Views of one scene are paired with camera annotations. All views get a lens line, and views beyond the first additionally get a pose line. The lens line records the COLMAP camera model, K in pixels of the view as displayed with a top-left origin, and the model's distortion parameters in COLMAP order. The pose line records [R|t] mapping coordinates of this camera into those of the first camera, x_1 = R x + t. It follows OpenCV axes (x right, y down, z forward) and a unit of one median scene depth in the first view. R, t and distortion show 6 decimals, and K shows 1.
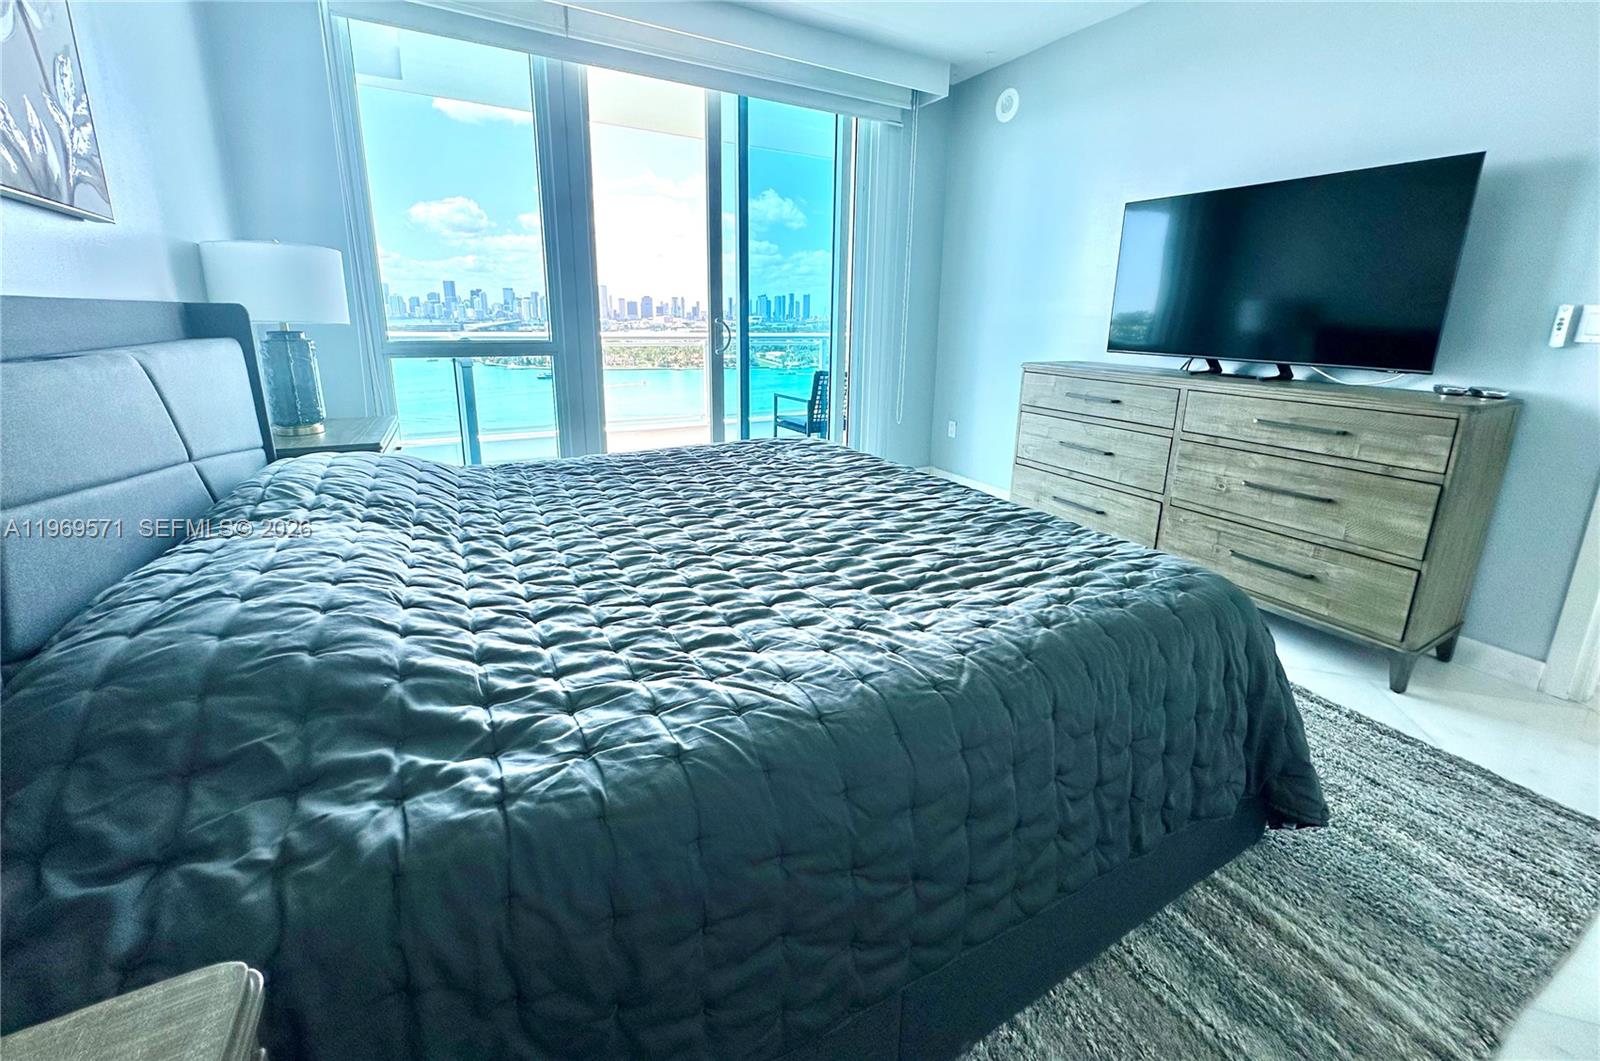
lens RADIAL K [[636.9, 0, 798.2], [0, 636.9, 463.7], [0, 0, 1]] dist [0.002950, 0.000306]
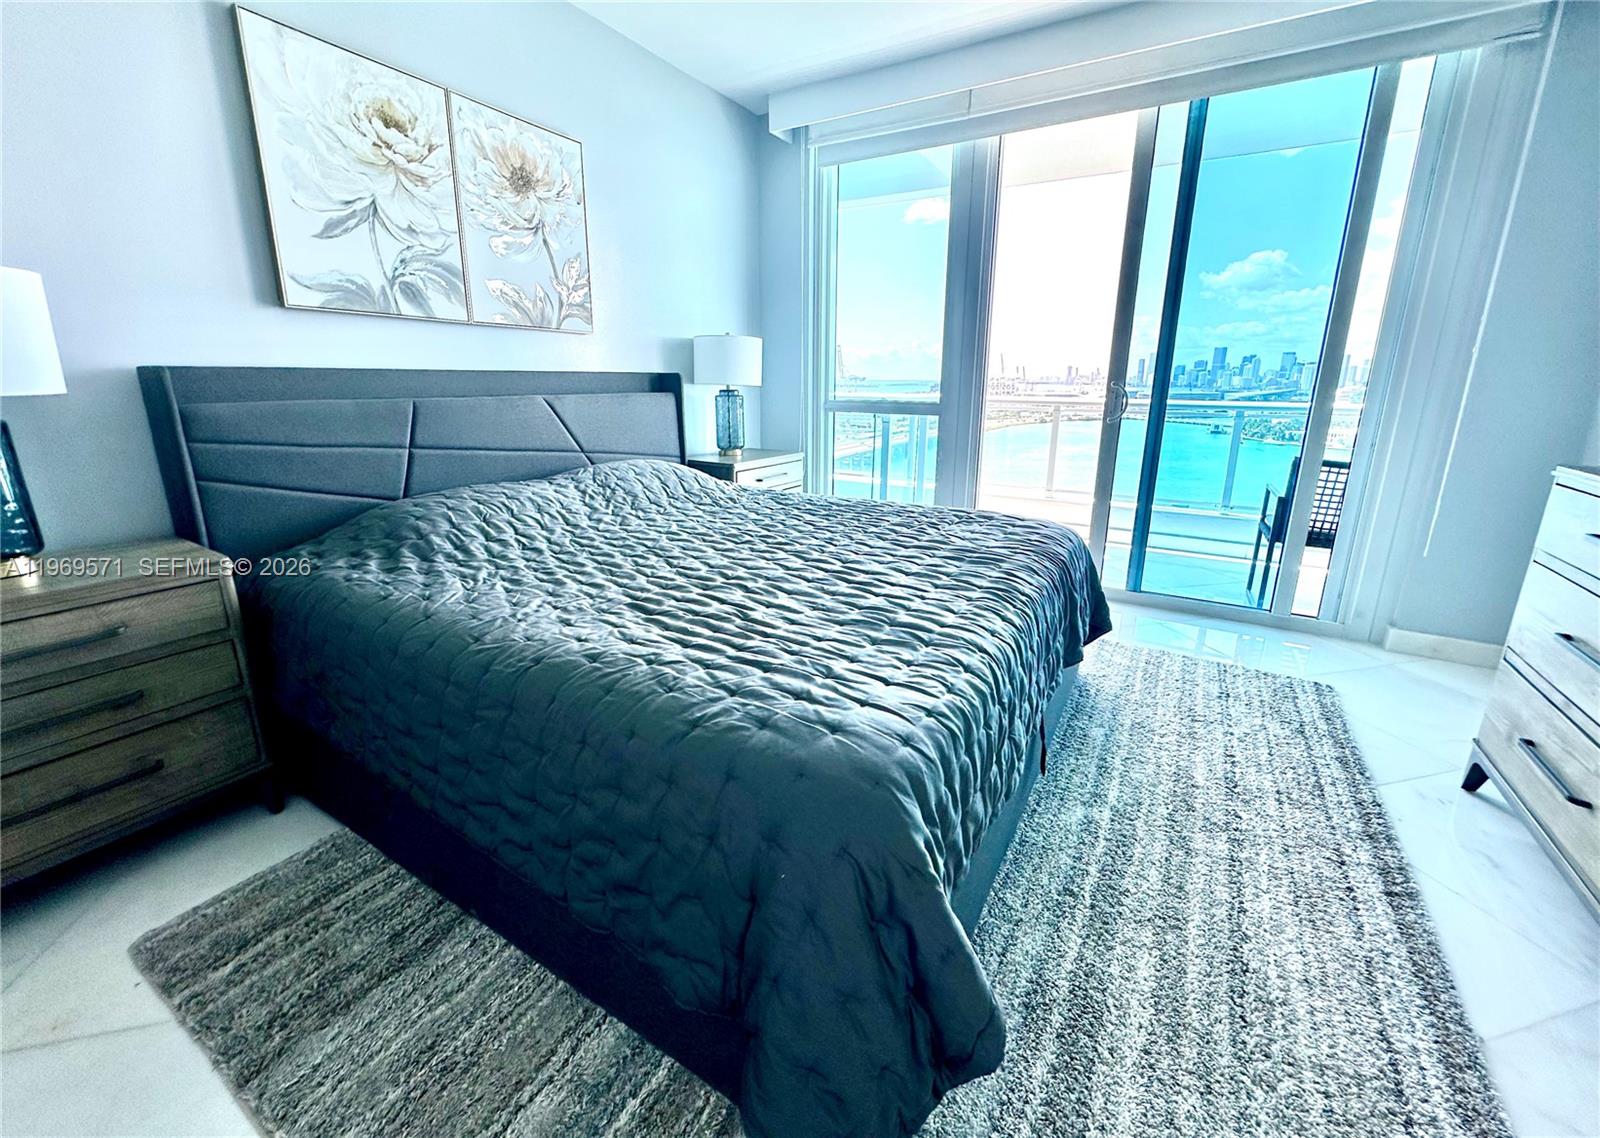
lens RADIAL K [[642.8, 0, 805.4], [0, 642.8, 538.1], [0, 0, 1]] dist [-0.003172, -0.000260]
pose [[0.493435, 0.200492, -0.846360, 0.659403], [-0.194276, 0.973892, 0.117438, -0.064448], [0.847808, 0.106479, 0.519503, 0.332440]]
